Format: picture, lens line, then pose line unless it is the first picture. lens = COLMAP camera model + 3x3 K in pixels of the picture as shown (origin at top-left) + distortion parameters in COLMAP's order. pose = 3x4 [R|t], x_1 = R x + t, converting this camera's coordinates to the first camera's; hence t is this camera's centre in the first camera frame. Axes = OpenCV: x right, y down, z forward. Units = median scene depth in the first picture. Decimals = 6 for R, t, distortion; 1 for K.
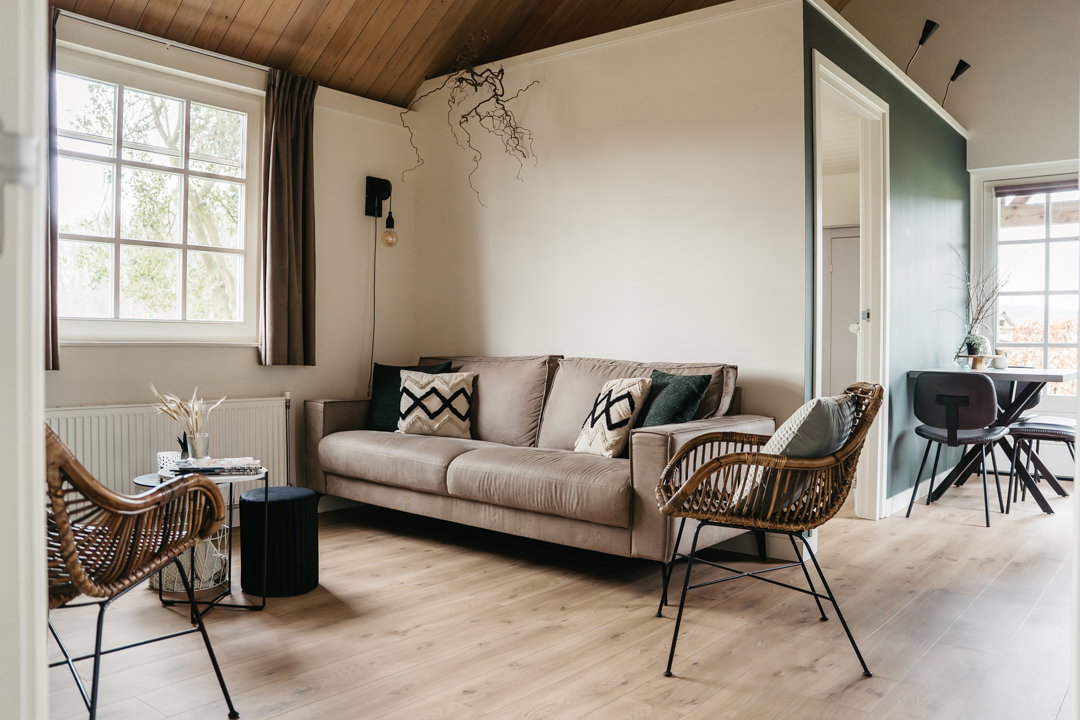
lens RADIAL K [[846.0, 0, 540.0], [0, 846.0, 360.0], [0, 0, 1]] dist [-0.233642, 0.203687]
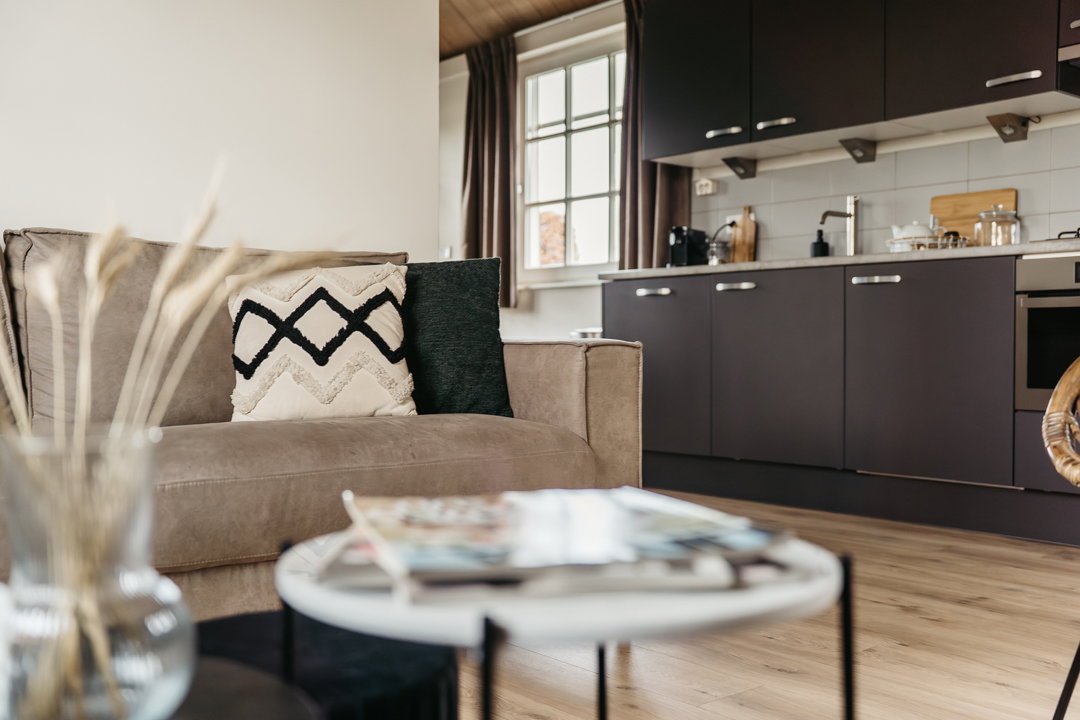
lens RADIAL K [[1106.2, 0, 540.0], [0, 1106.2, 360.0], [0, 0, 1]] dist [-0.001640, -0.000198]
pose [[0.169229, -0.024013, 0.985284, -0.545116], [0.020178, 0.999578, 0.020896, 0.067749], [-0.985370, 0.016344, 0.169642, 0.782364]]
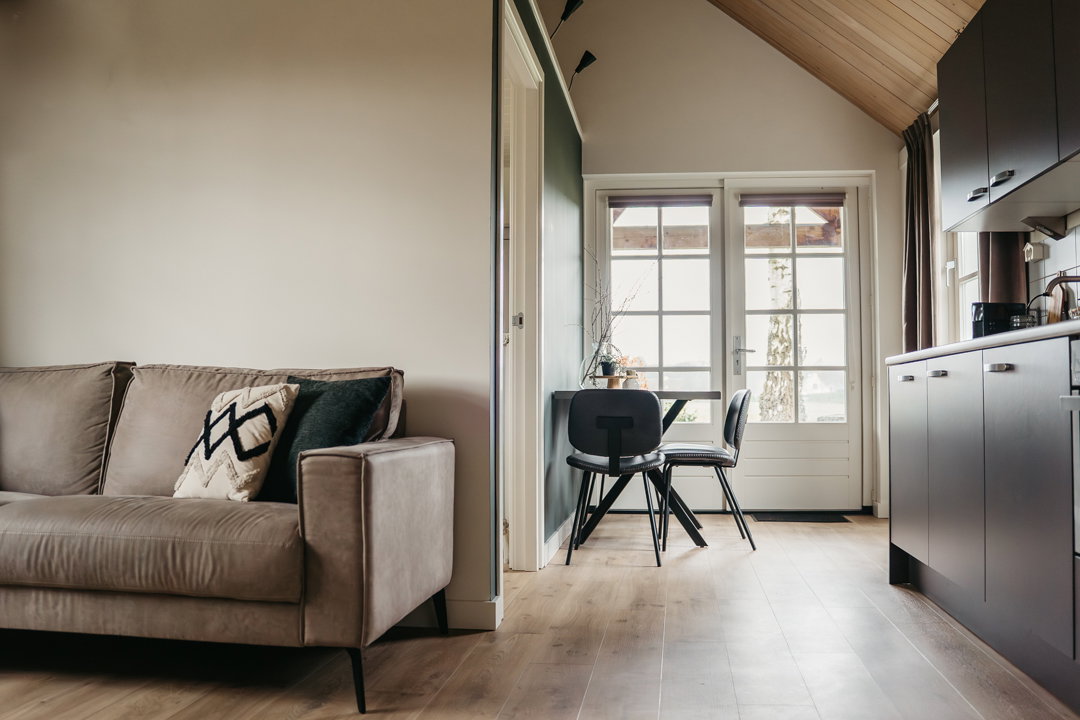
lens RADIAL K [[945.4, 0, 540.0], [0, 945.4, 360.0], [0, 0, 1]] dist [-0.176330, 0.159198]
pose [[0.849522, 0.014593, 0.527352, -0.104378], [0.016040, 0.998441, -0.053469, 0.045369], [-0.527310, 0.053882, 0.847963, 0.235051]]
